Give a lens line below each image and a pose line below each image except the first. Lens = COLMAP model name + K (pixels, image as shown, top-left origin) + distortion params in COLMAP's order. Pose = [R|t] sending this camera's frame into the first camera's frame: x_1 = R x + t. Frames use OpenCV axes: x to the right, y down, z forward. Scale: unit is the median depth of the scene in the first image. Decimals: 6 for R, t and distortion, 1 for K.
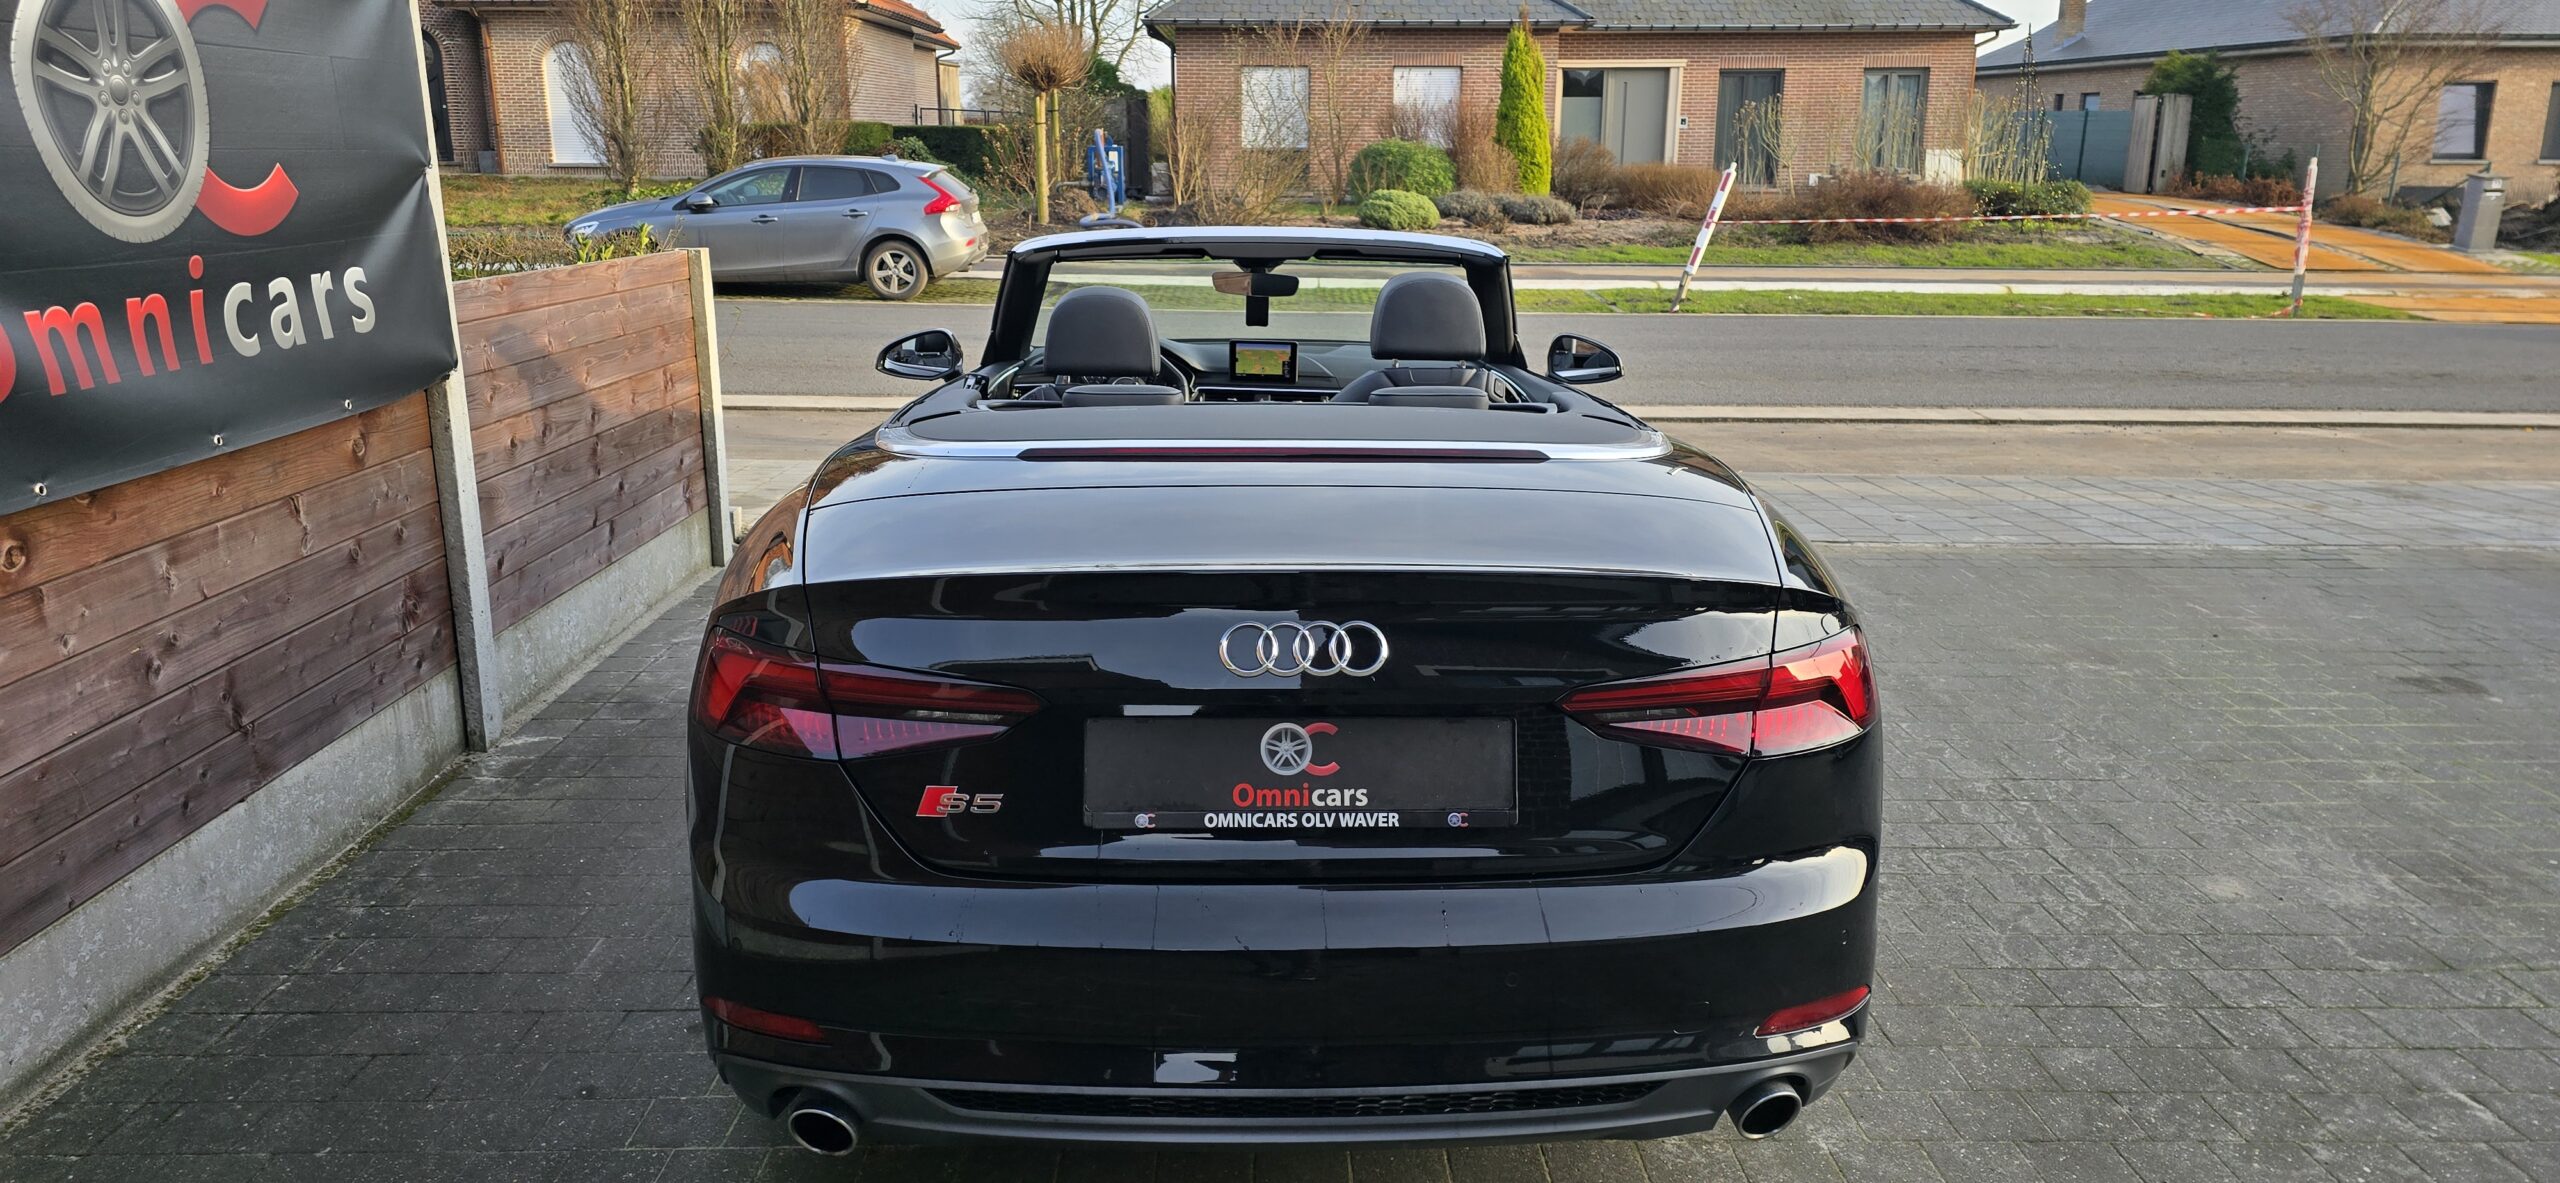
lens RADIAL K [[1690.0, 0, 1259.9], [0, 1690.0, 586.0], [0, 0, 1]] dist [0.072154, -0.066275]
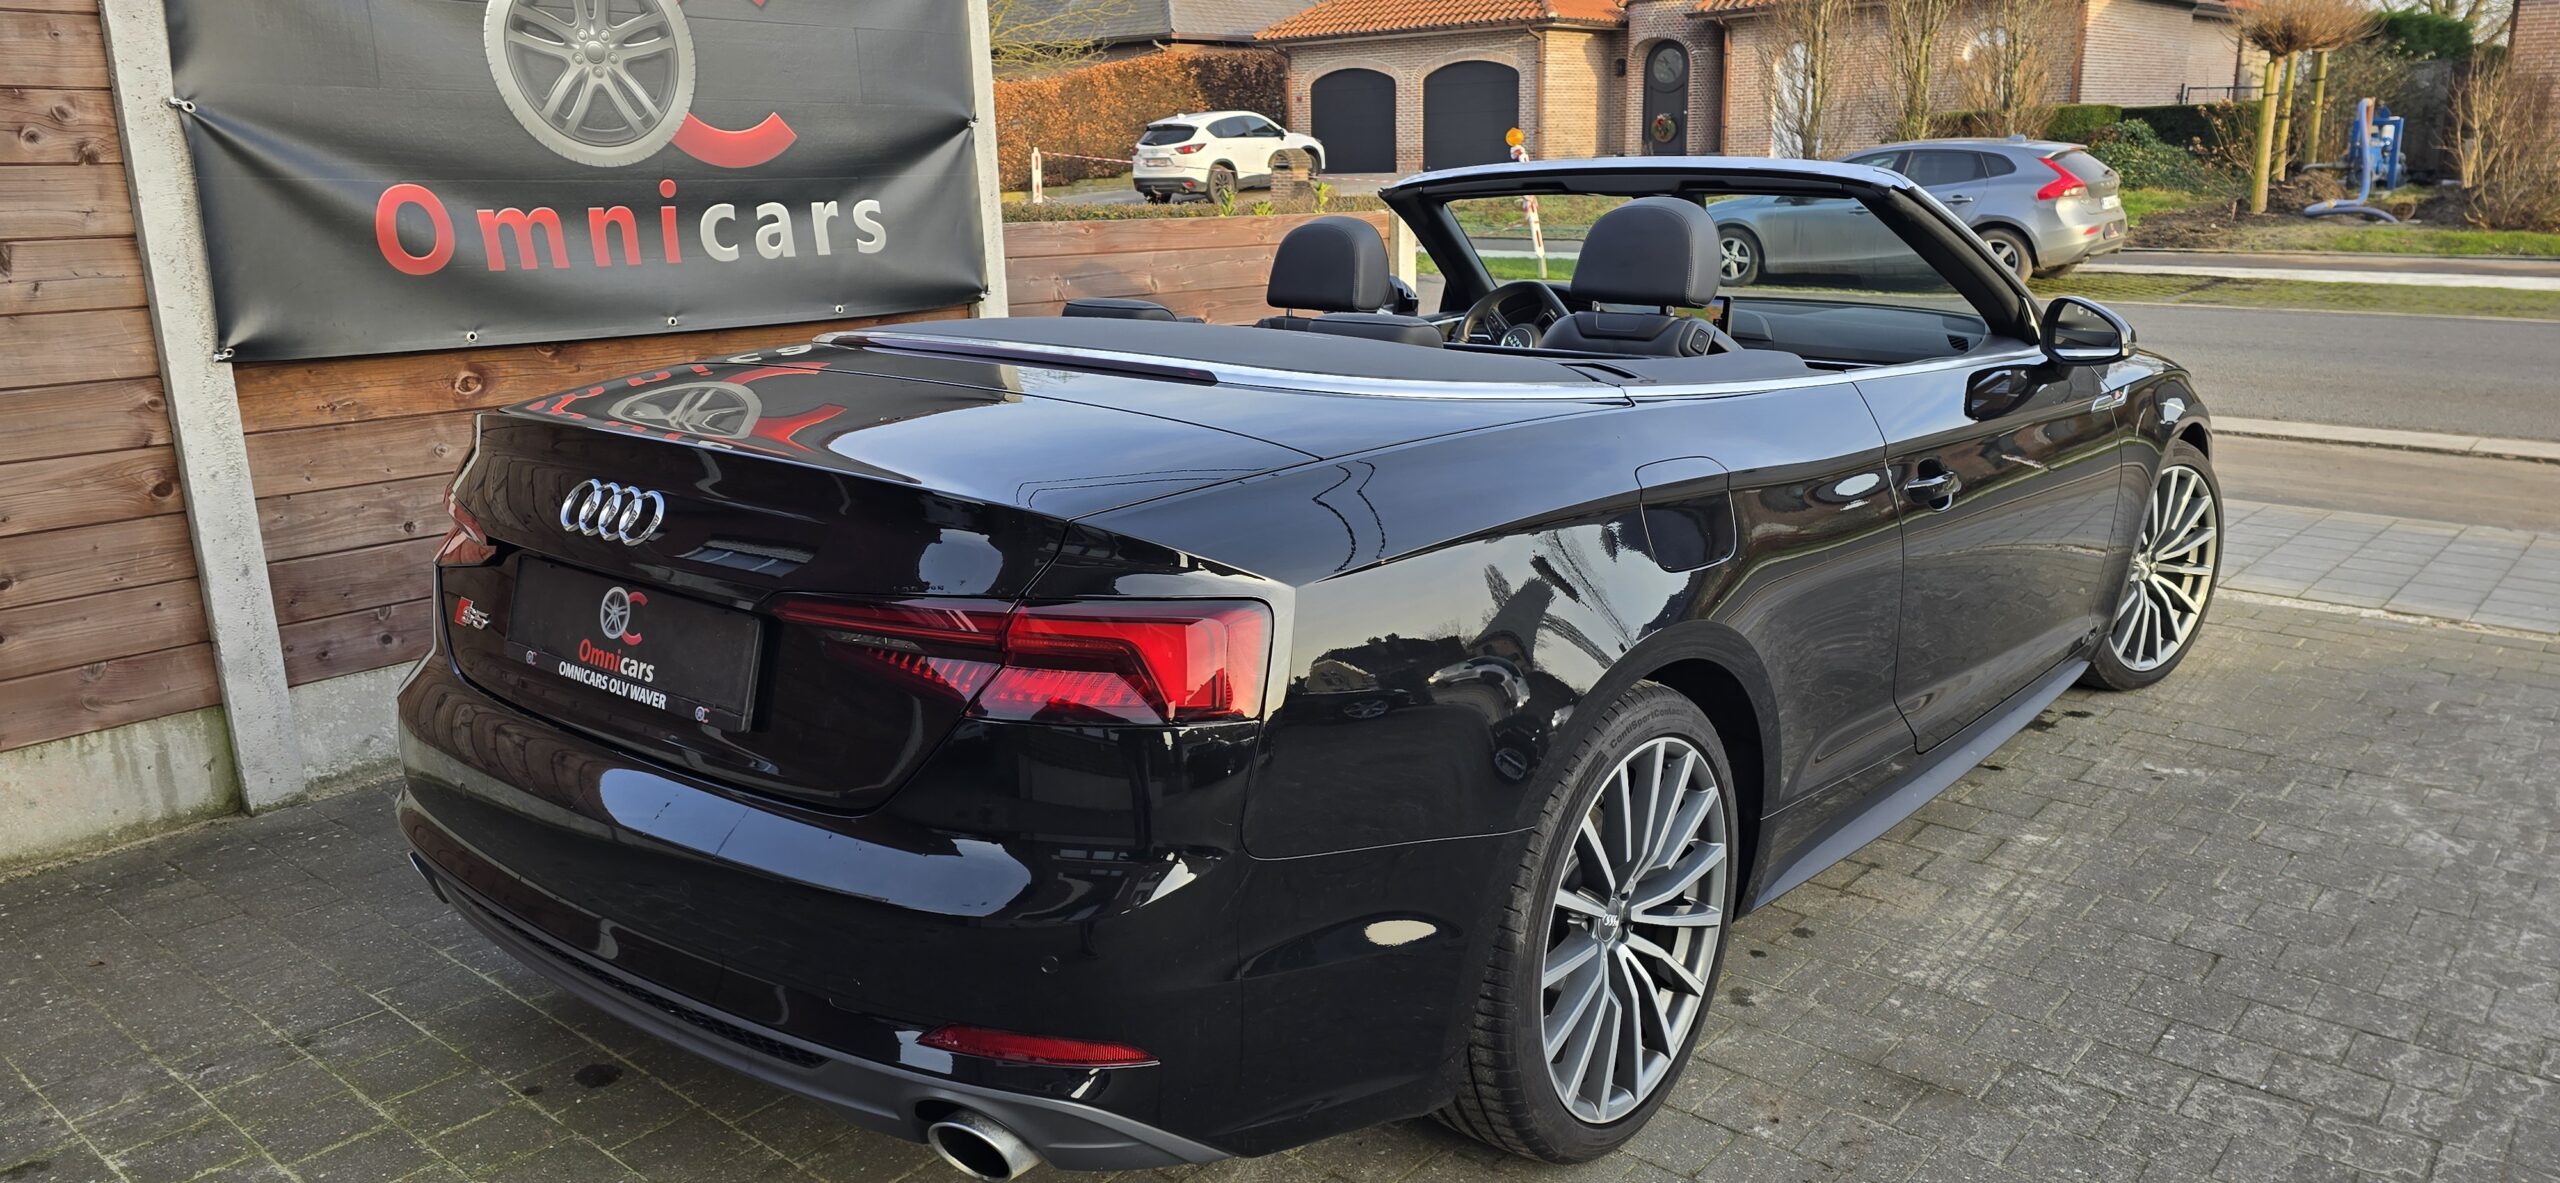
lens RADIAL K [[1696.6, 0, 1280.0], [0, 1696.6, 591.5], [0, 0, 1]] dist [0.070224, -0.065988]
pose [[0.755661, 0.143404, -0.639071, 0.554780], [-0.143581, 0.988272, 0.051987, -0.014367], [0.639031, 0.052474, 0.767389, 0.275287]]
